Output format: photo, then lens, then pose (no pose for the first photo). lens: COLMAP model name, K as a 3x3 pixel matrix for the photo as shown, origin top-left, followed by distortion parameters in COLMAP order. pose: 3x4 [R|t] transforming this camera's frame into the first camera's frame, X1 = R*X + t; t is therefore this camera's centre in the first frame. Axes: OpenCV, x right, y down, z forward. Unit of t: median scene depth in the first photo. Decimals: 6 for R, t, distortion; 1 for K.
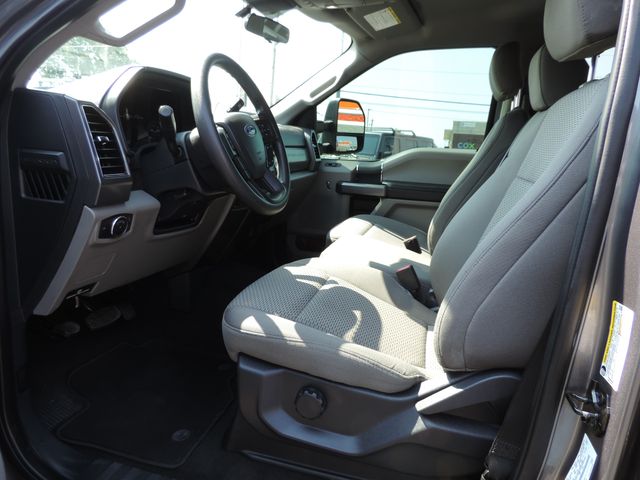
lens RADIAL K [[459.4, 0, 332.3], [0, 459.4, 237.9], [0, 0, 1]] dist [-0.003393, -0.004777]
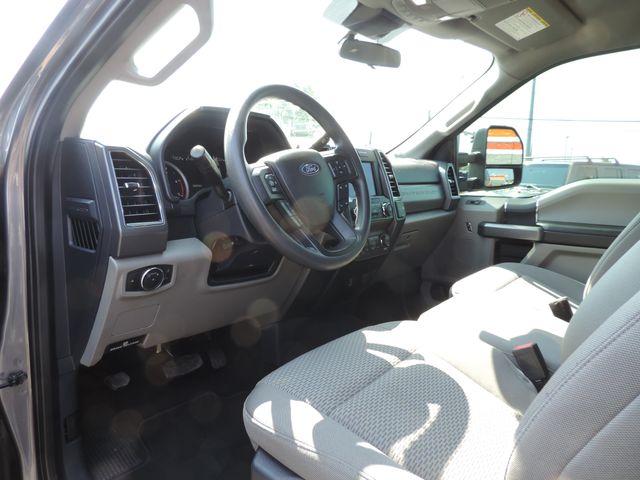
lens RADIAL K [[459.4, 0, 332.3], [0, 459.4, 237.9], [0, 0, 1]] dist [-0.003393, -0.004777]
pose [[0.919875, 0.017148, -0.391836, 0.128912], [-0.046310, 0.996804, -0.065092, -0.036138], [0.389468, 0.078022, 0.917729, 0.166137]]
